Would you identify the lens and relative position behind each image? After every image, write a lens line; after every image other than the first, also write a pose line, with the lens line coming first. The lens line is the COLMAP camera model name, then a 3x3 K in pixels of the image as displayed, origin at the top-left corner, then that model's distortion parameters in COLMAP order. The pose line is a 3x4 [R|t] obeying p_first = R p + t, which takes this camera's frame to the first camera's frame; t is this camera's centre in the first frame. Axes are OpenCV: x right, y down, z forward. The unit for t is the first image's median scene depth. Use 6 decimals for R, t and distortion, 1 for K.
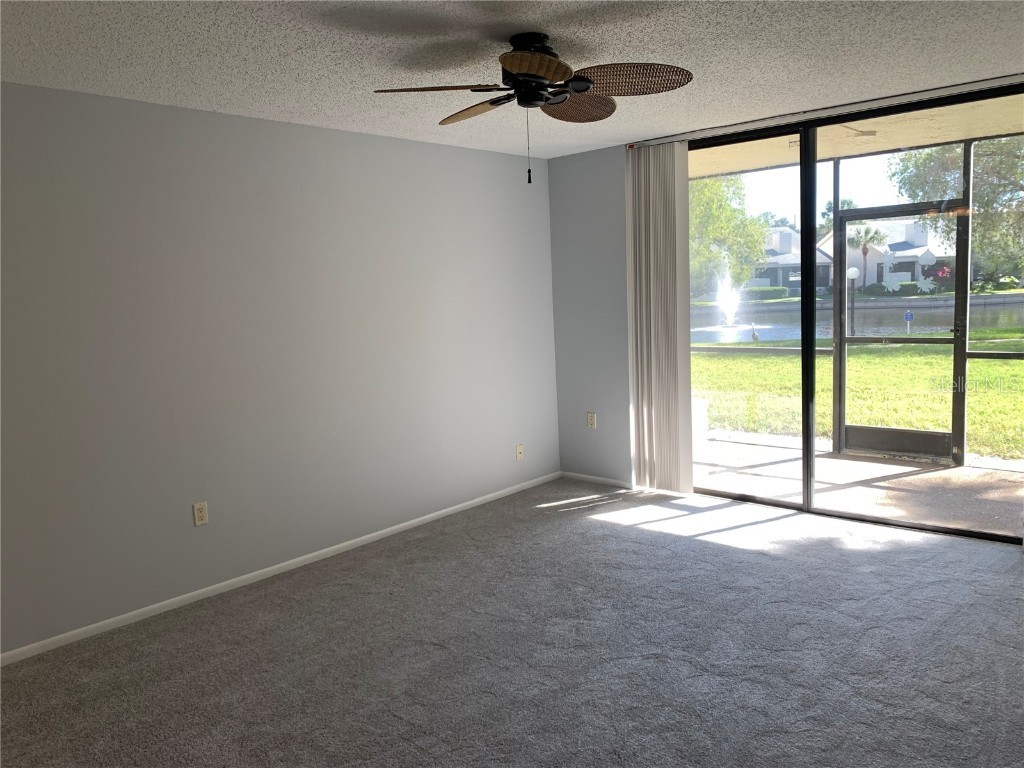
lens RADIAL K [[786.0, 0, 501.2], [0, 786.0, 367.0], [0, 0, 1]] dist [0.039281, -0.051120]
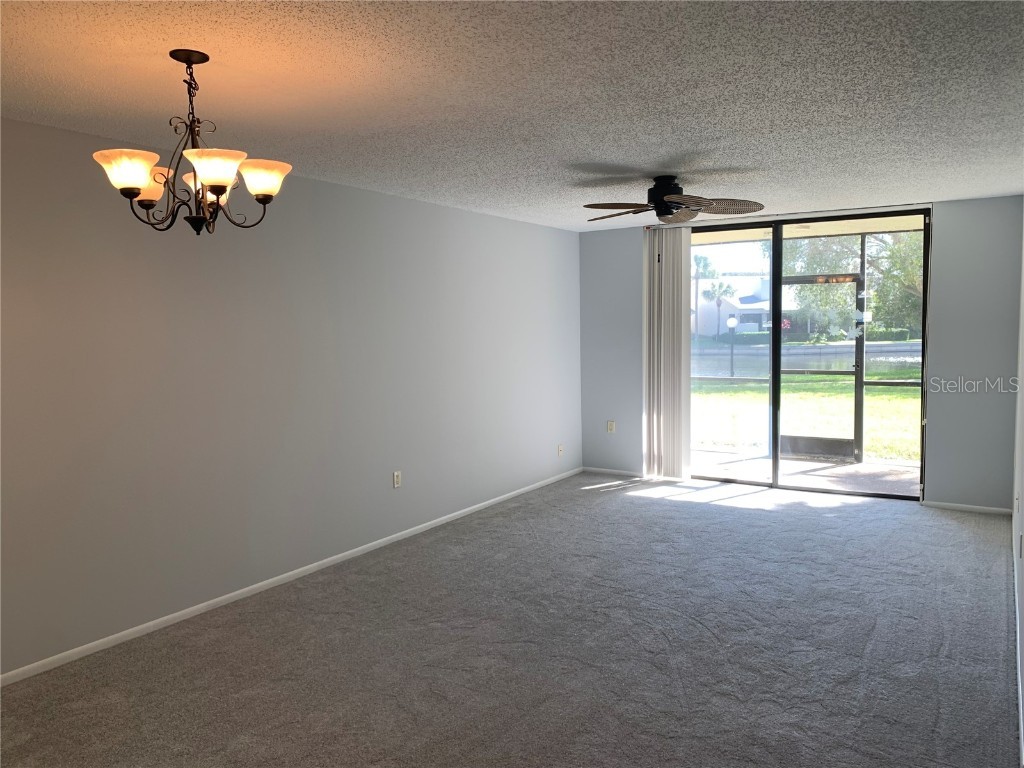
lens RADIAL K [[786.0, 0, 501.2], [0, 786.0, 367.0], [0, 0, 1]] dist [0.039281, -0.051120]
pose [[0.984703, 0.022681, 0.172761, -0.316413], [-0.014064, 0.998603, -0.050941, 0.038704], [-0.173674, 0.047732, 0.983646, -0.298941]]
